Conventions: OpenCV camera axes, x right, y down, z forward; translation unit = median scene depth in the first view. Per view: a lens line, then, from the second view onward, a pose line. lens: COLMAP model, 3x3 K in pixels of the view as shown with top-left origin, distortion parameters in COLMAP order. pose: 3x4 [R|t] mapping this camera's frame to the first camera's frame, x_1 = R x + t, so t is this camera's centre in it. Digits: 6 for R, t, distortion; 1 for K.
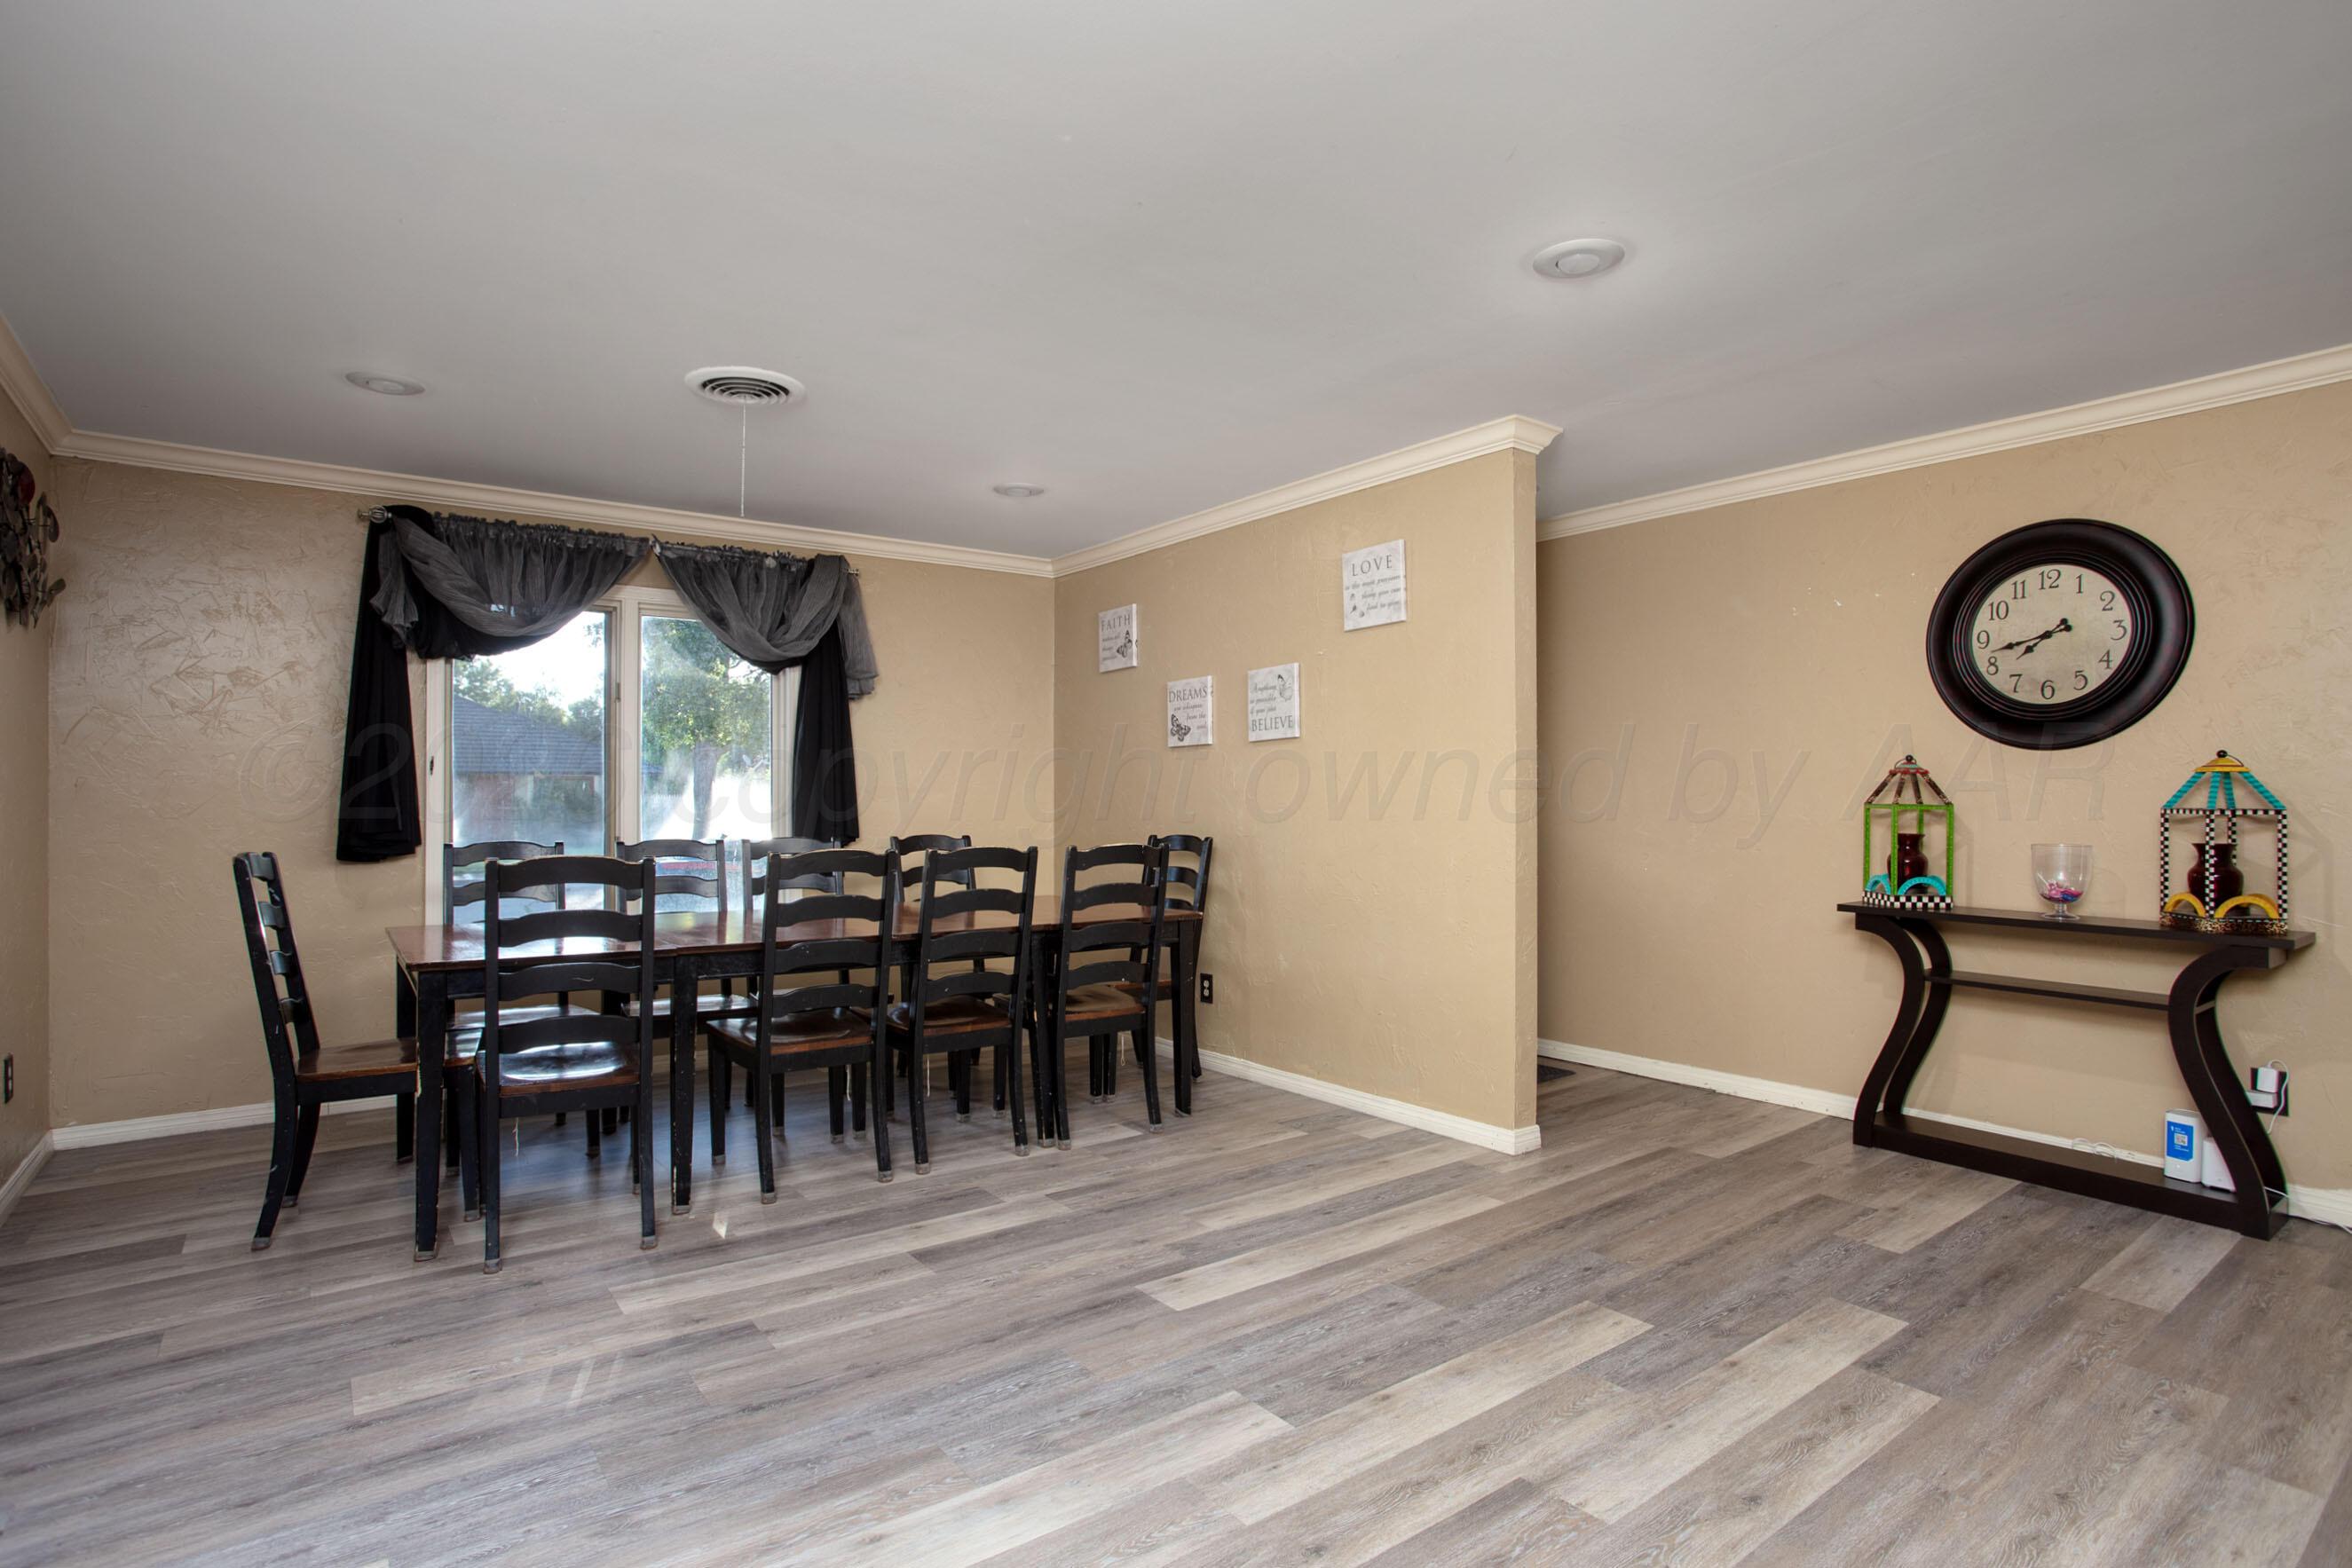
lens RADIAL K [[1190.2, 0, 1198.0], [0, 1190.2, 775.6], [0, 0, 1]] dist [-0.075879, 0.037160]
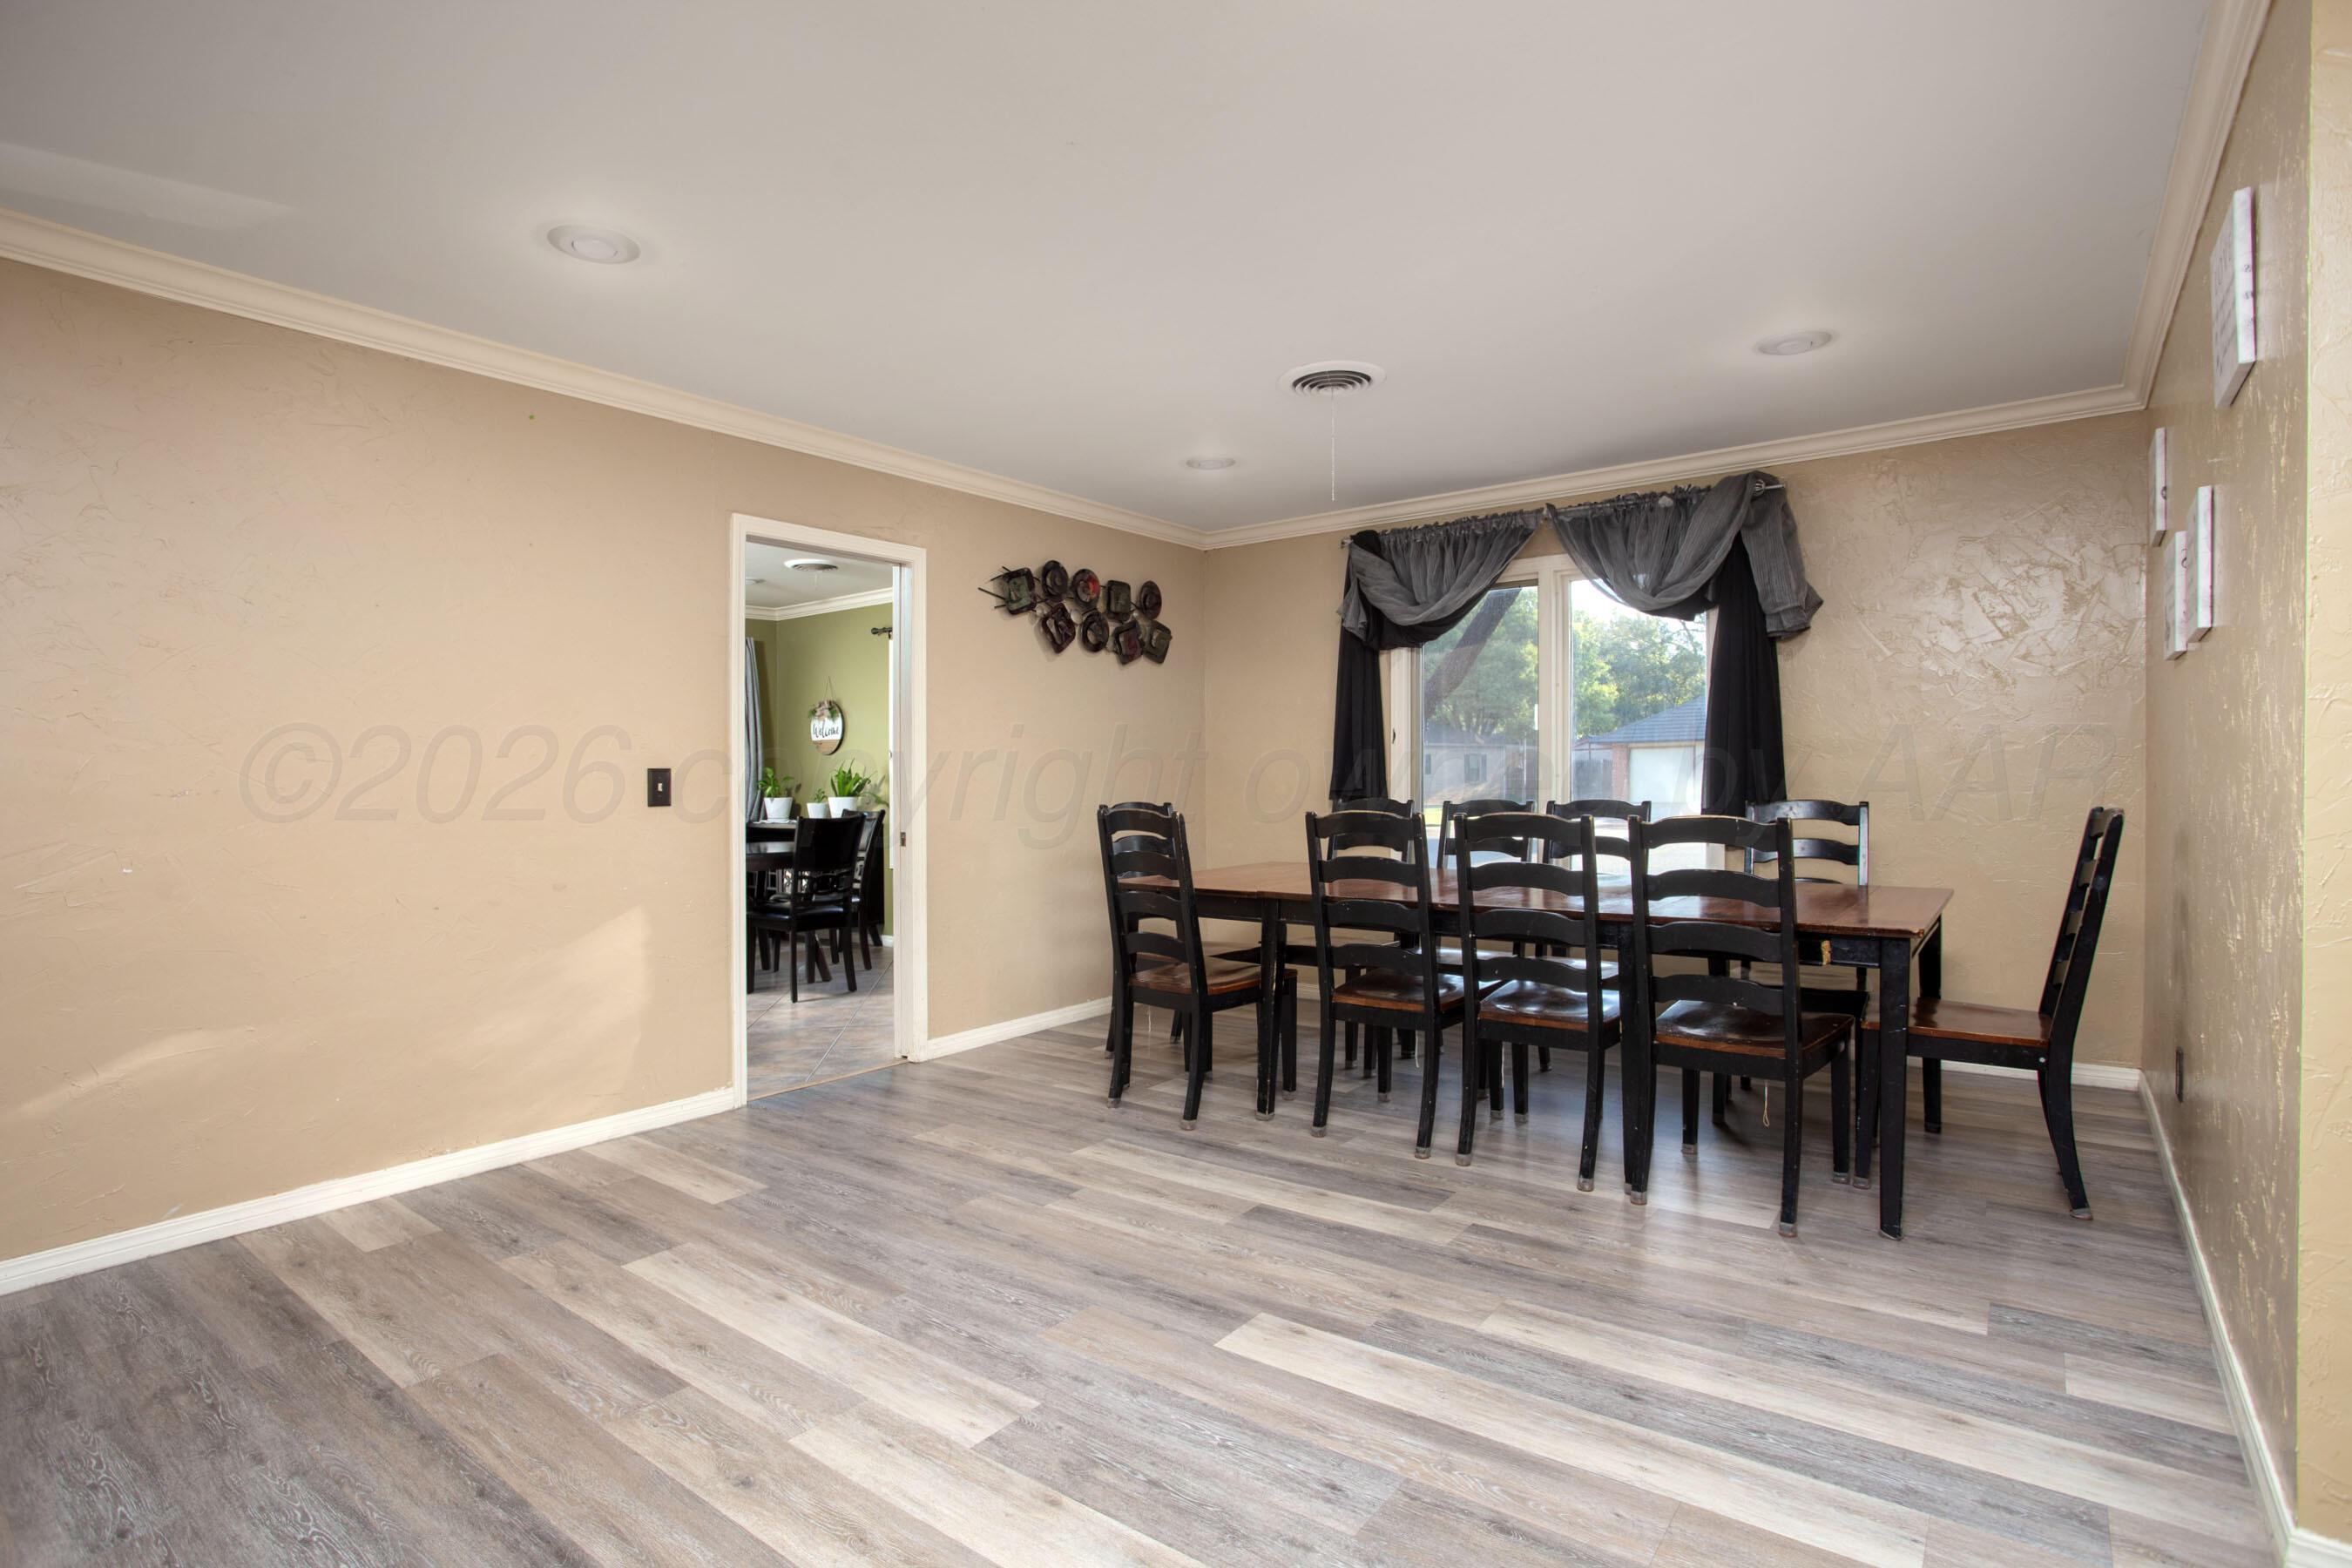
lens RADIAL K [[1190.3, 0, 1198.0], [0, 1190.3, 775.6], [0, 0, 1]] dist [-0.075879, 0.037160]
pose [[0.259419, -0.001852, -0.965763, 0.645656], [0.035582, 0.999338, 0.007642, 0.019839], [0.965109, -0.036347, 0.259313, 0.609342]]
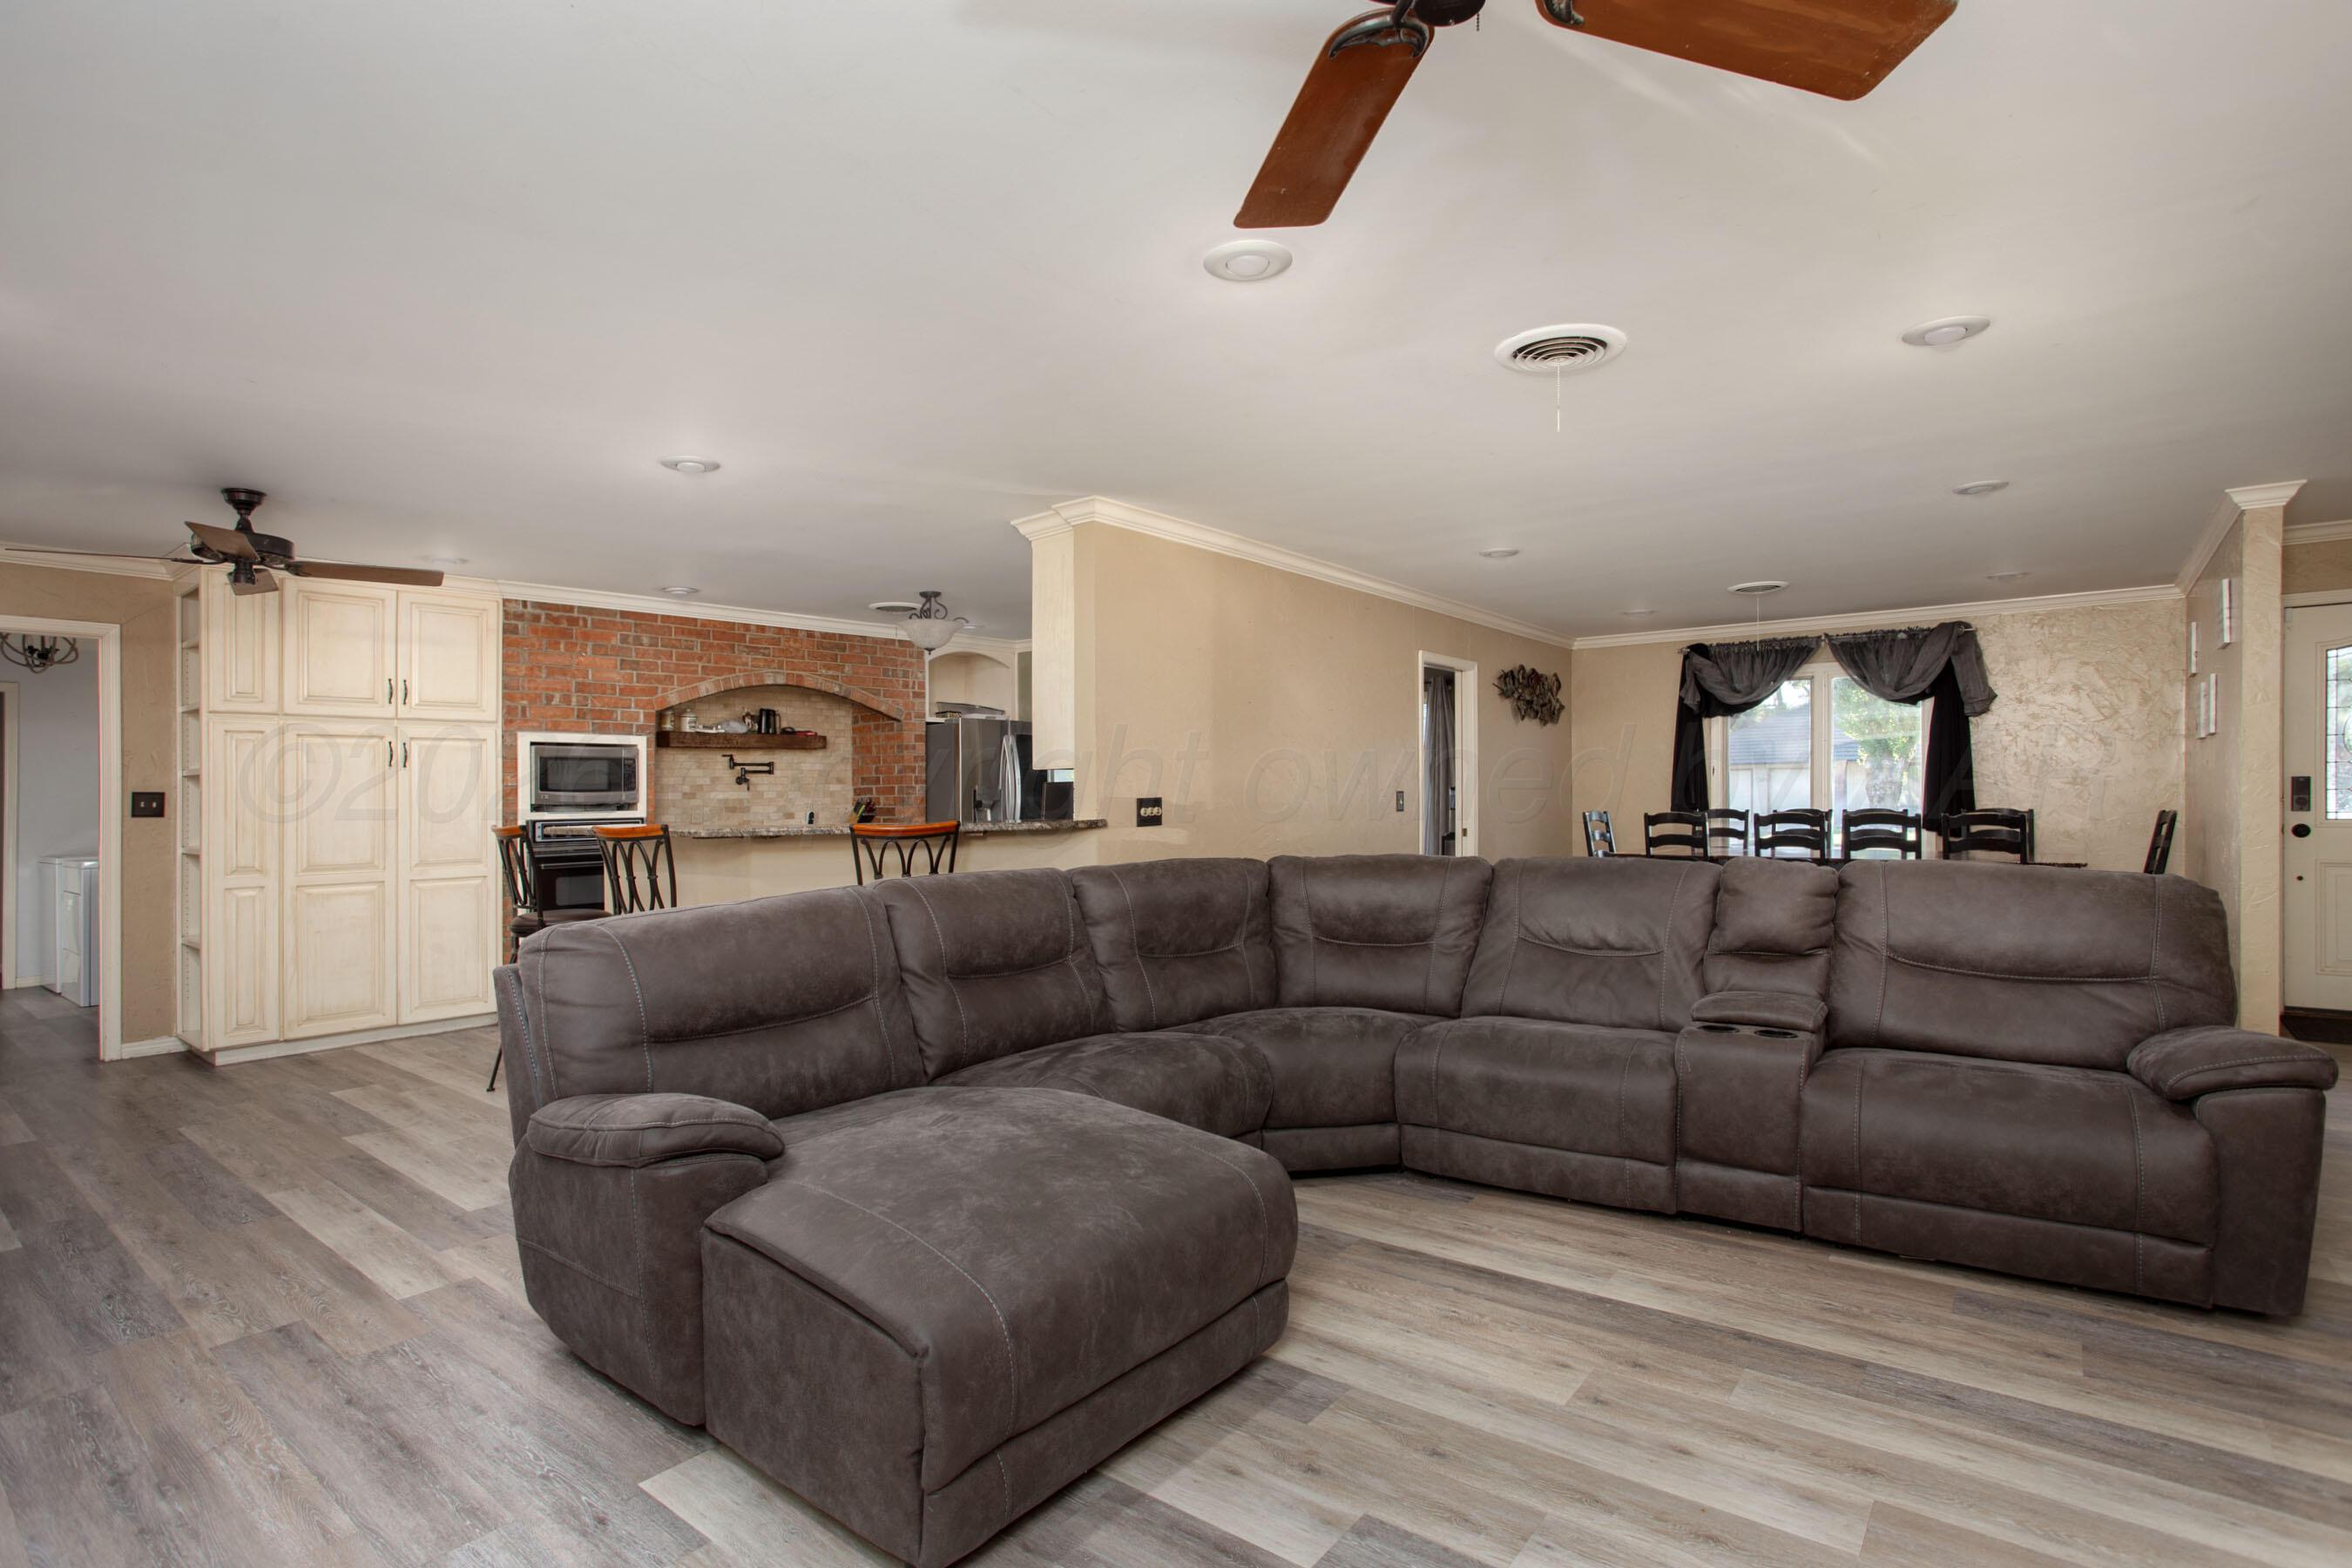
lens RADIAL K [[1236.7, 0, 1176.0], [0, 1236.7, 784.0], [0, 0, 1]] dist [-0.056779, 0.032005]
pose [[0.249256, -0.007481, -0.968409, 1.481399], [0.036470, 0.999333, 0.001667, -0.030615], [0.967751, -0.035734, 0.249362, -0.547017]]
